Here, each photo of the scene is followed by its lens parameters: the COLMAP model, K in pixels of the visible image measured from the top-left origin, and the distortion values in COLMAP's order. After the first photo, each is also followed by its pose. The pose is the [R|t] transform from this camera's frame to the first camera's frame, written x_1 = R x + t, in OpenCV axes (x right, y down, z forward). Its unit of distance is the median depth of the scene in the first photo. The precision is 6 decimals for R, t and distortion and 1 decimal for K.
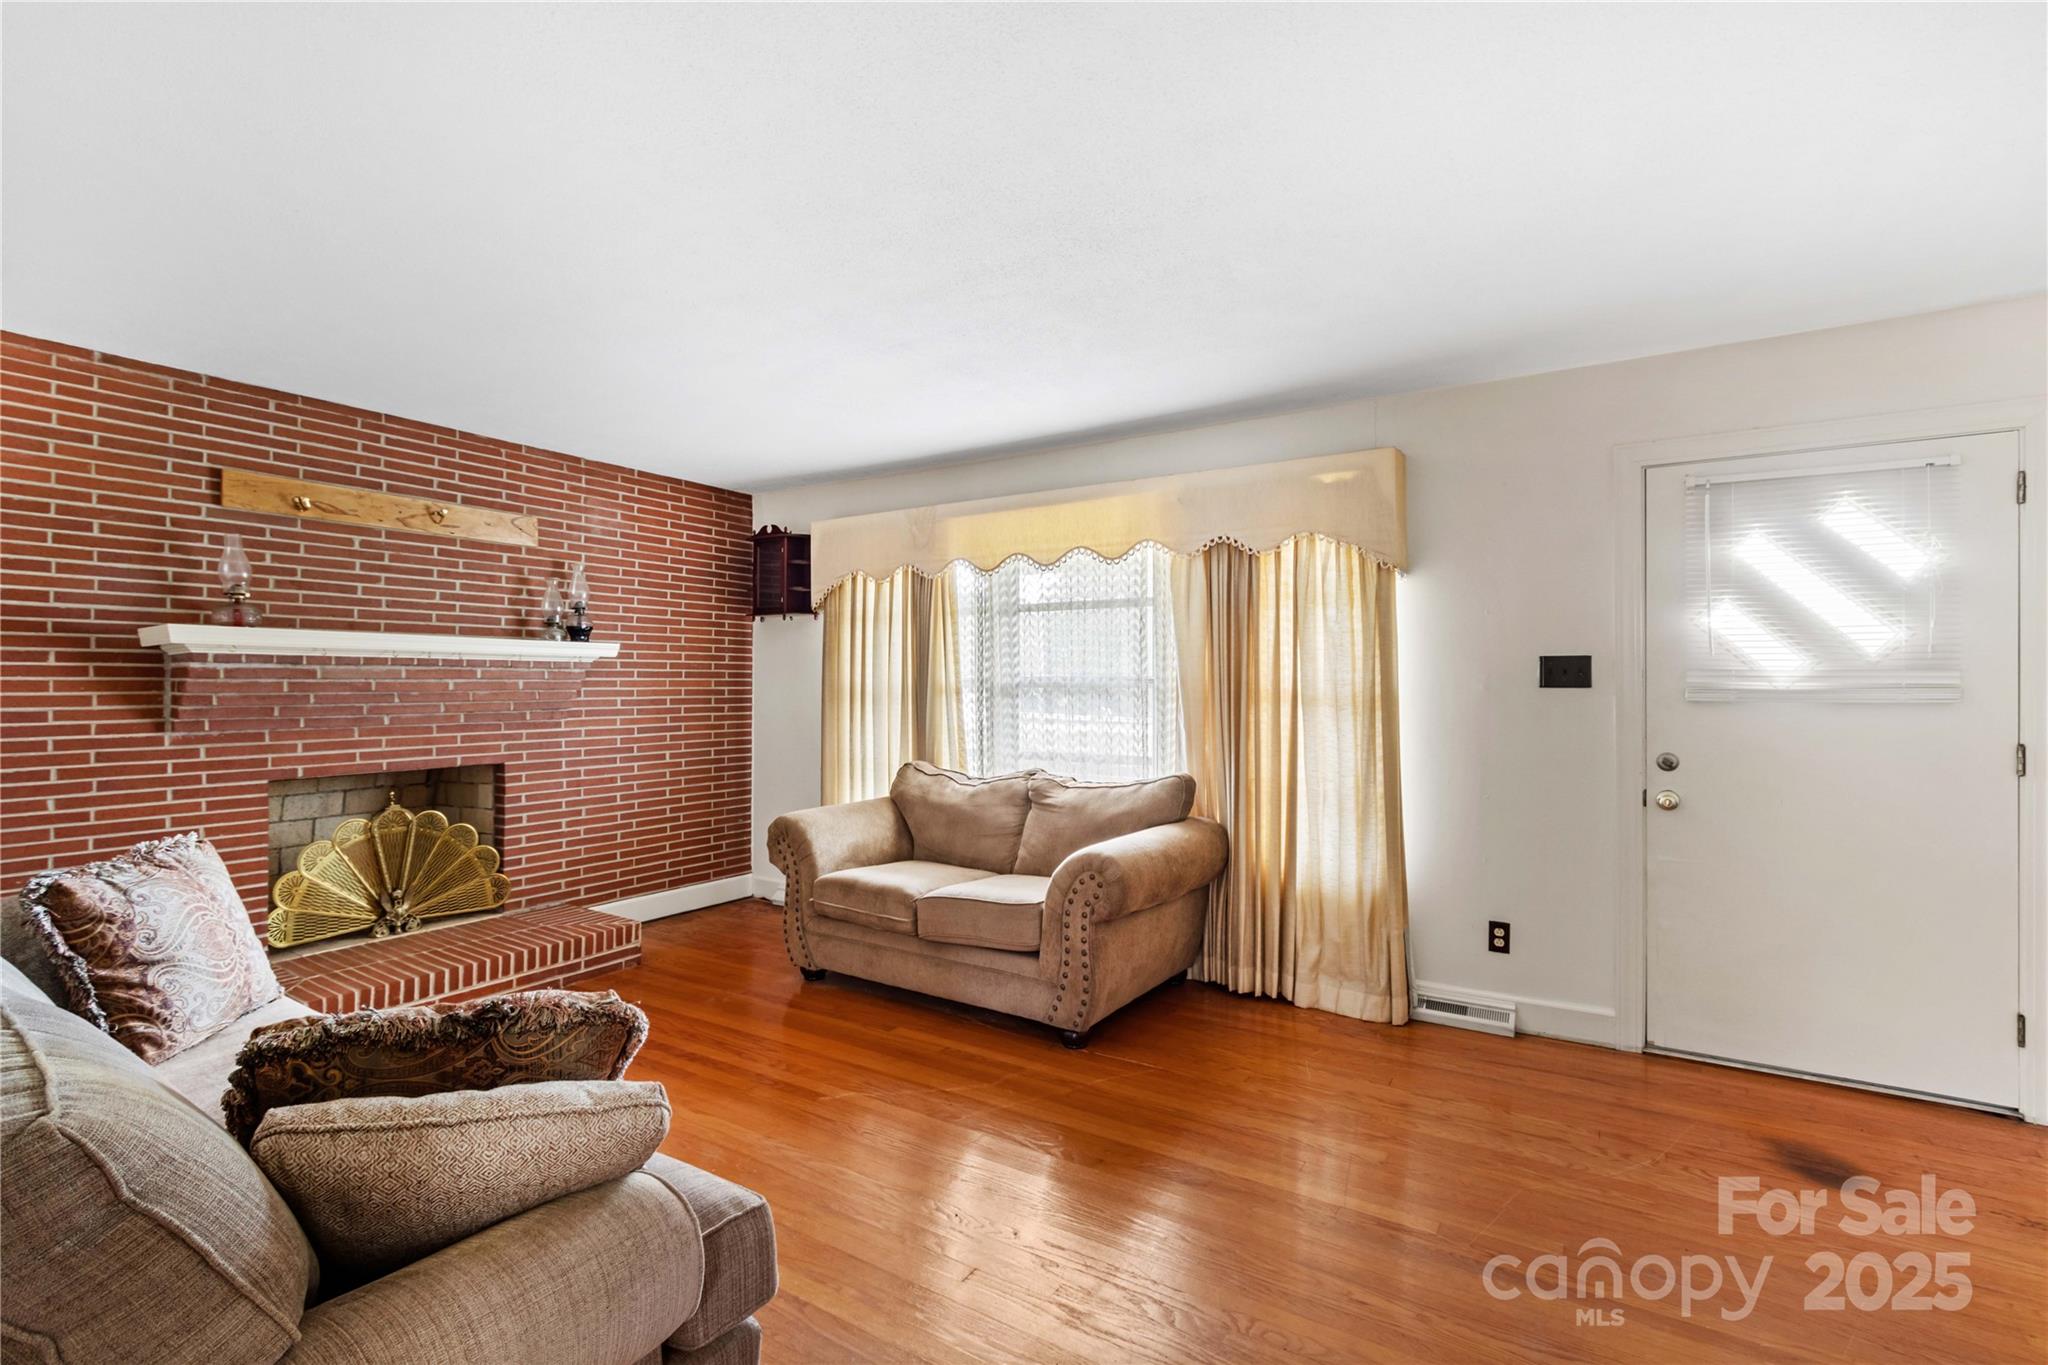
lens RADIAL K [[951.9, 0, 1017.7], [0, 951.9, 672.3], [0, 0, 1]] dist [0.002968, -0.000918]
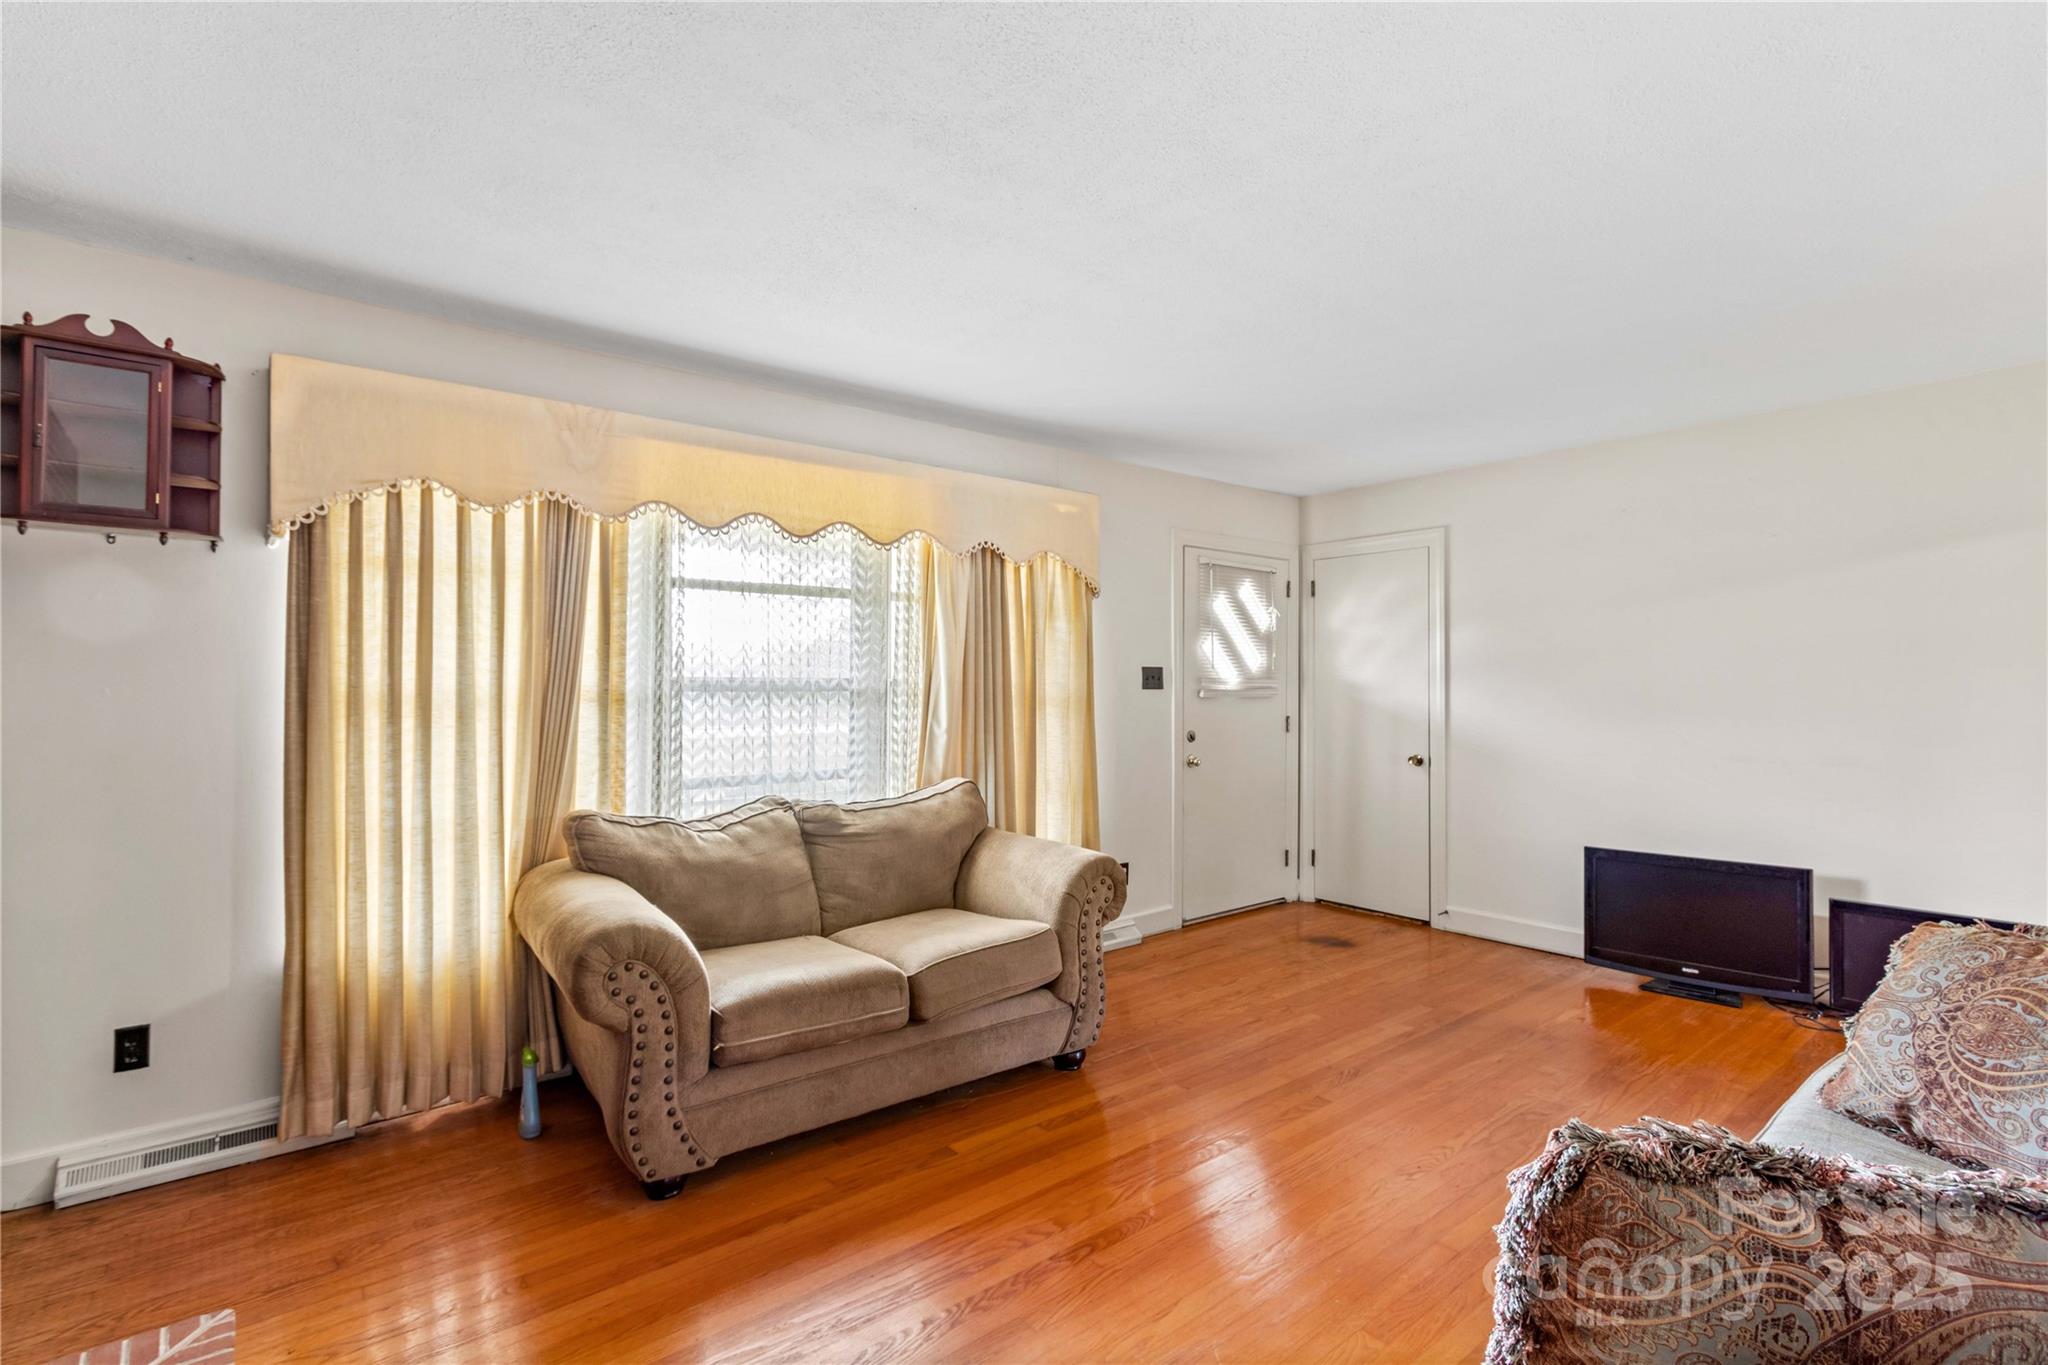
lens RADIAL K [[951.9, 0, 1031.6], [0, 951.9, 672.1], [0, 0, 1]] dist [0.002968, -0.000918]
pose [[0.309842, 0.014094, 0.950684, -0.756311], [-0.011089, 0.999876, -0.011209, 0.008203], [-0.950723, -0.007069, 0.309960, 0.653504]]
